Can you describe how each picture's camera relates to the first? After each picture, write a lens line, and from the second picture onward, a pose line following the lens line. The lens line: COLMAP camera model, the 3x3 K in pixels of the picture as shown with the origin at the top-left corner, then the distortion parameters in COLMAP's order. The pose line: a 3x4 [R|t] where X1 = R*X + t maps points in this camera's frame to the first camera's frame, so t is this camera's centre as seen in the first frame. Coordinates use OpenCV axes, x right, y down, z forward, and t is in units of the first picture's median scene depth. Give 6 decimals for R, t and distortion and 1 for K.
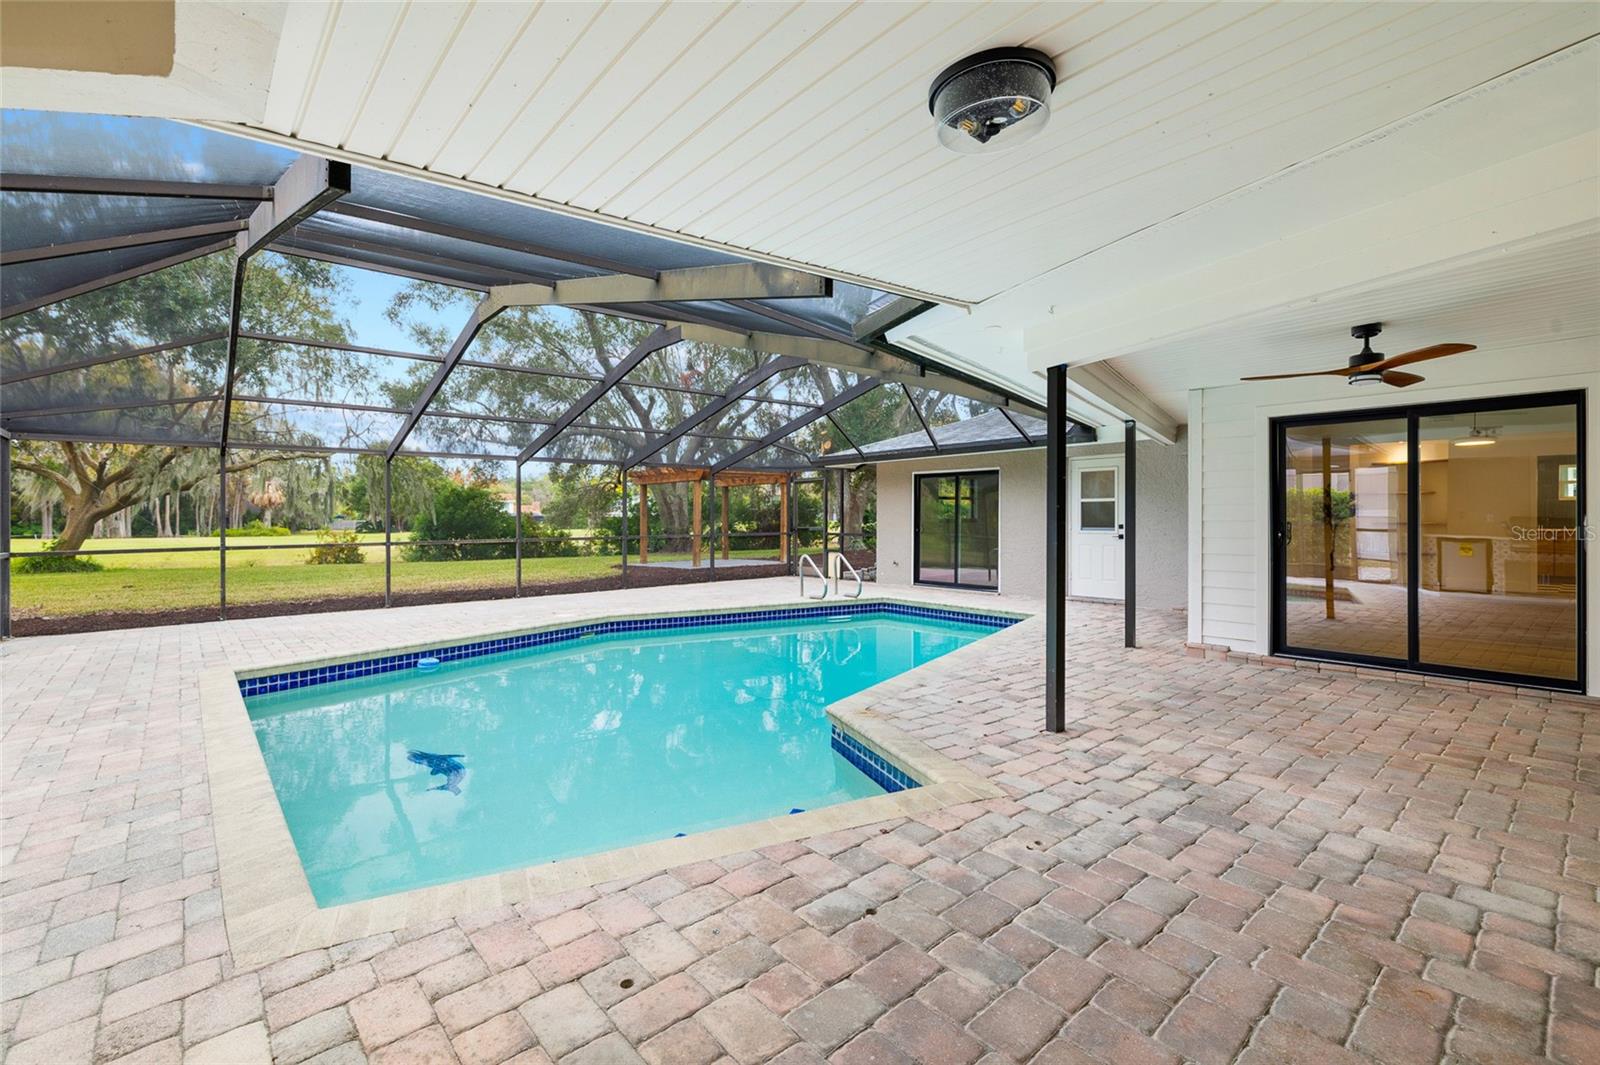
lens RADIAL K [[704.1, 0, 800.0], [0, 704.1, 532.5], [0, 0, 1]] dist [-0.001940, 0.000509]
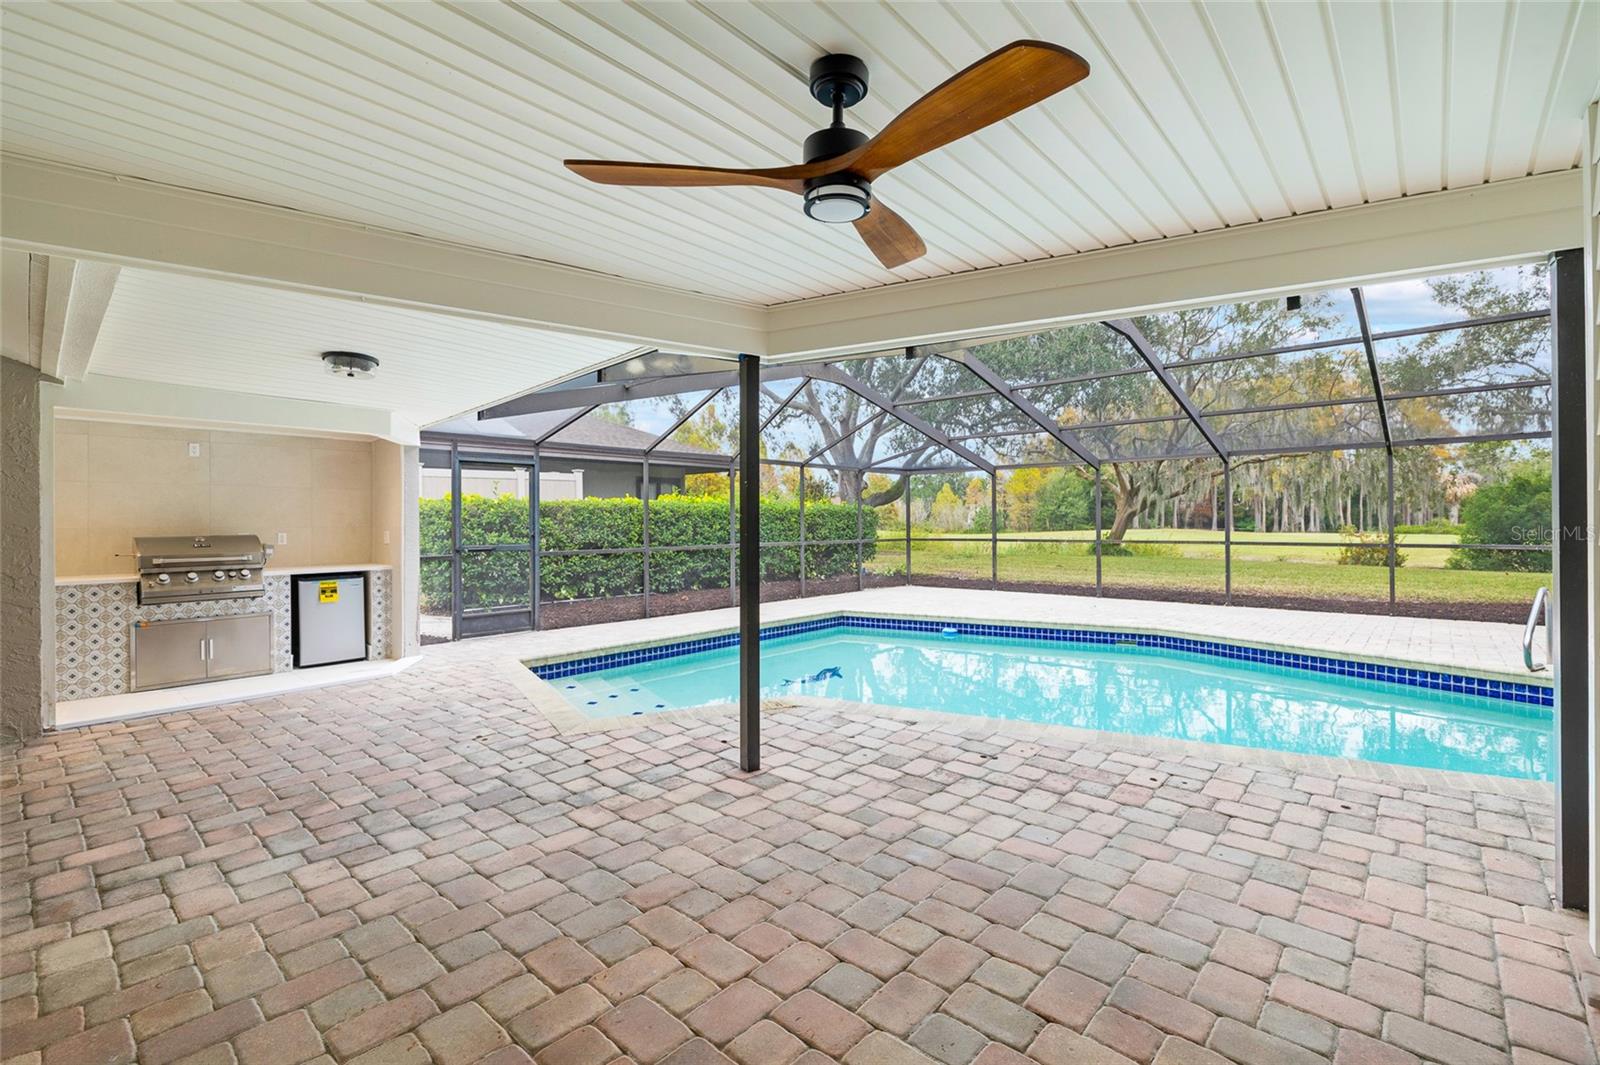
lens RADIAL K [[704.1, 0, 800.0], [0, 704.1, 532.5], [0, 0, 1]] dist [-0.001940, 0.000509]
pose [[0.122039, 0.020604, -0.992311, 1.239354], [-0.015004, 0.999709, 0.018913, -0.032529], [0.992412, 0.012580, 0.122313, 0.950726]]
